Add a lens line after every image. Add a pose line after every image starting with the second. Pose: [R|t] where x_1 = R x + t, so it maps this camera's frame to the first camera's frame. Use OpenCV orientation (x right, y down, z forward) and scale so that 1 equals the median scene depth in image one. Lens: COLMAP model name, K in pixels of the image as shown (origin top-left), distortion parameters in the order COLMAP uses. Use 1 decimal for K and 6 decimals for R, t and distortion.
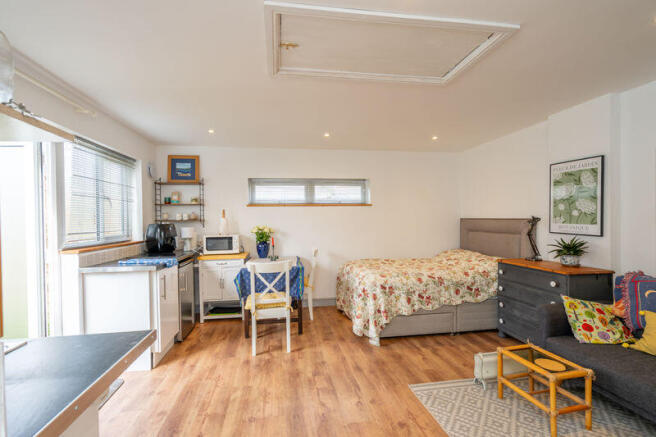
lens RADIAL K [[305.1, 0, 323.9], [0, 305.1, 219.1], [0, 0, 1]] dist [0.004065, 0.000090]
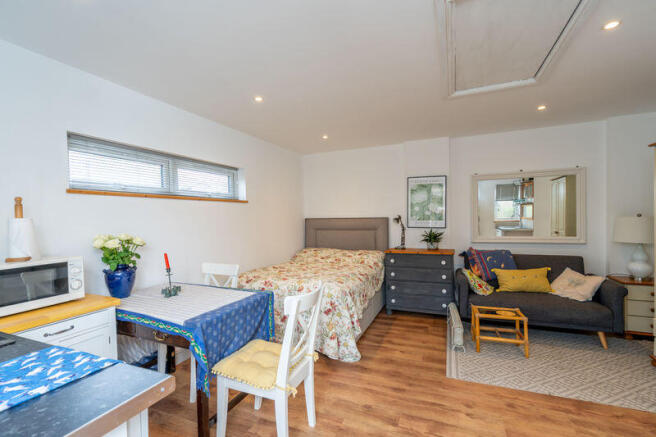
lens RADIAL K [[305.1, 0, 326.5], [0, 305.1, 221.8], [0, 0, 1]] dist [0.004065, 0.000090]
pose [[0.516398, -0.012806, 0.856253, -0.624741], [0.012333, 0.999896, 0.007517, 0.004563], [-0.856260, 0.006678, 0.516502, 0.623473]]
